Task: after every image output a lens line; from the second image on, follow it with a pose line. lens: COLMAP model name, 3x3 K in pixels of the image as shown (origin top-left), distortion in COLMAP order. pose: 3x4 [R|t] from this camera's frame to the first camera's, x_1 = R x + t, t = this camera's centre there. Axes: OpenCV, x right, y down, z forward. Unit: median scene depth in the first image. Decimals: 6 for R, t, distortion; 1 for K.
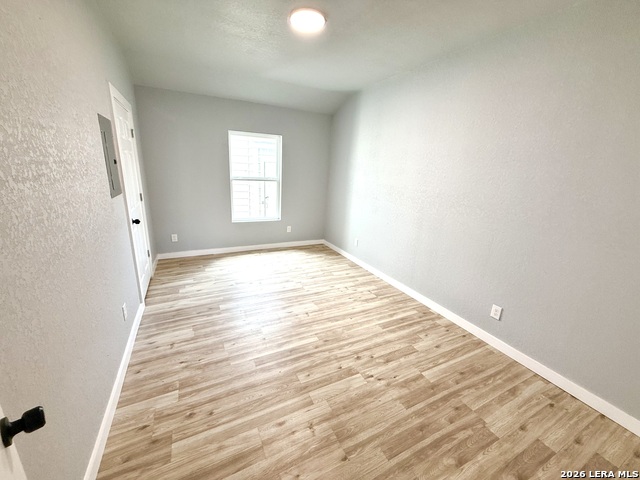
lens RADIAL K [[255.1, 0, 319.1], [0, 255.1, 240.4], [0, 0, 1]] dist [0.000312, 0.000041]
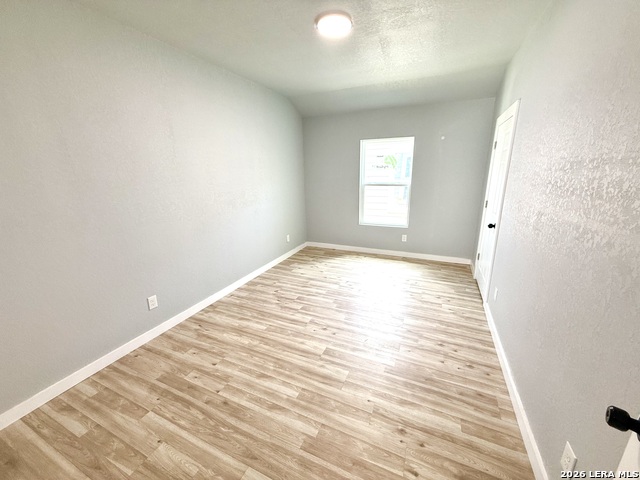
lens RADIAL K [[255.1, 0, 319.1], [0, 255.1, 240.4], [0, 0, 1]] dist [0.000312, 0.000041]
pose [[0.628791, 0.151296, -0.762714, 0.384174], [-0.163836, 0.984646, 0.060251, -0.040442], [0.760118, 0.087075, 0.643924, 0.175306]]
